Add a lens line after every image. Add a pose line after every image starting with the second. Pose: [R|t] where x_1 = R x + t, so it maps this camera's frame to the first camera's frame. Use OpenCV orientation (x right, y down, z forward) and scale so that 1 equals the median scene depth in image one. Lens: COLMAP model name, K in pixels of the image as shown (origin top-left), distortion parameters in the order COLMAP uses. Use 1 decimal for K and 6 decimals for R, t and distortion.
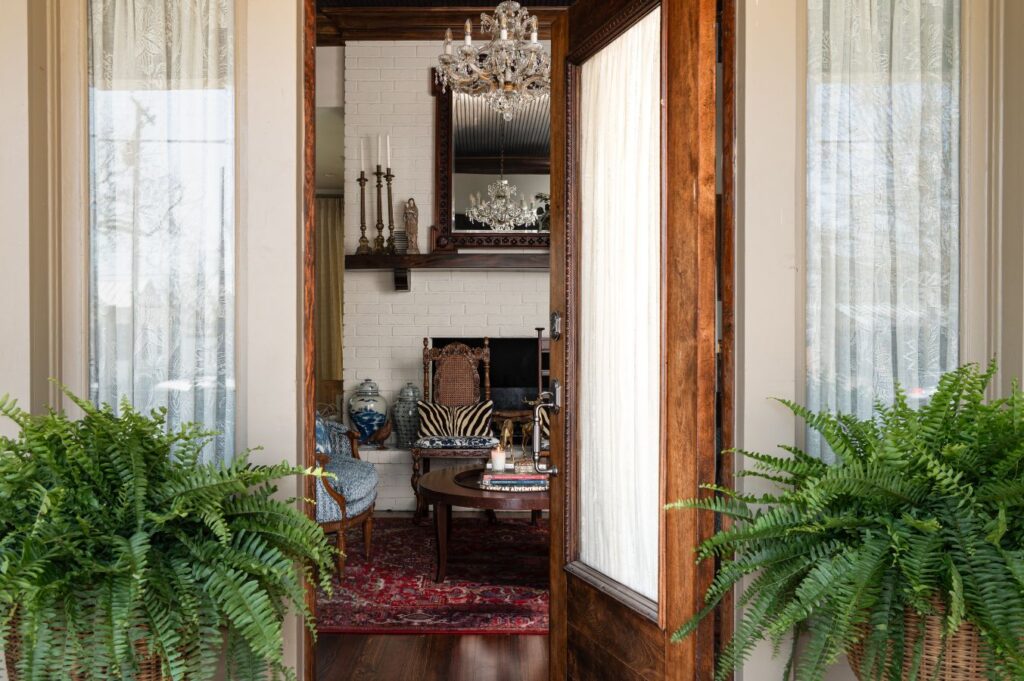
lens RADIAL K [[723.9, 0, 501.6], [0, 723.9, 336.7], [0, 0, 1]] dist [-0.012440, -0.015457]
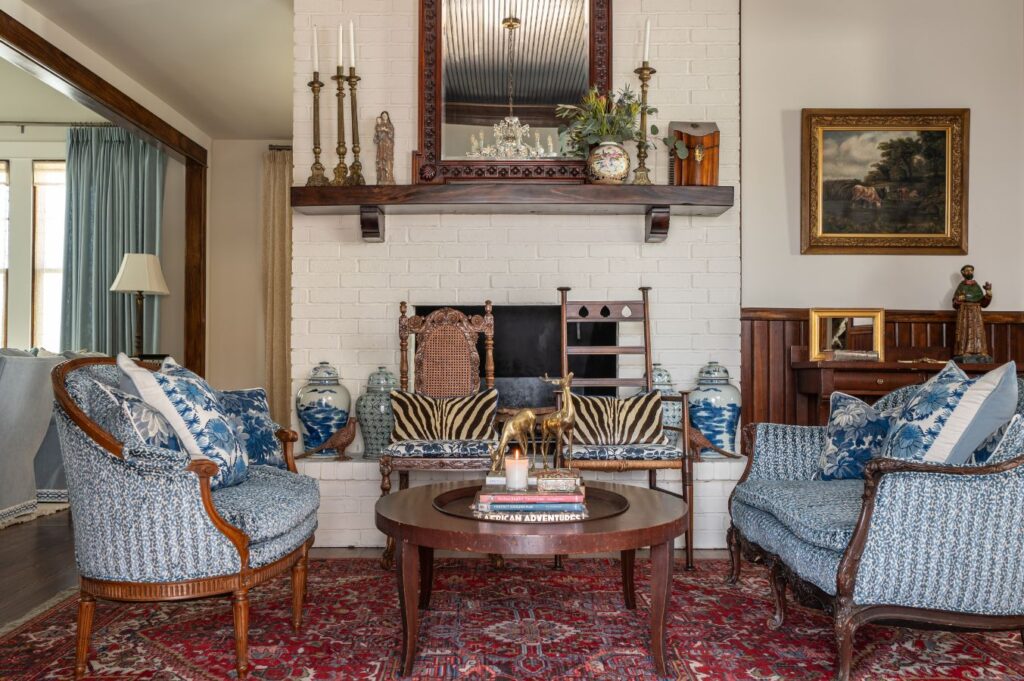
lens RADIAL K [[723.9, 0, 521.6], [0, 723.9, 340.3], [0, 0, 1]] dist [-0.012440, -0.015457]
pose [[0.999936, -0.003750, 0.010689, 0.003372], [0.003995, 0.999729, -0.022942, 0.056191], [-0.010600, 0.022983, 0.999680, 0.291742]]
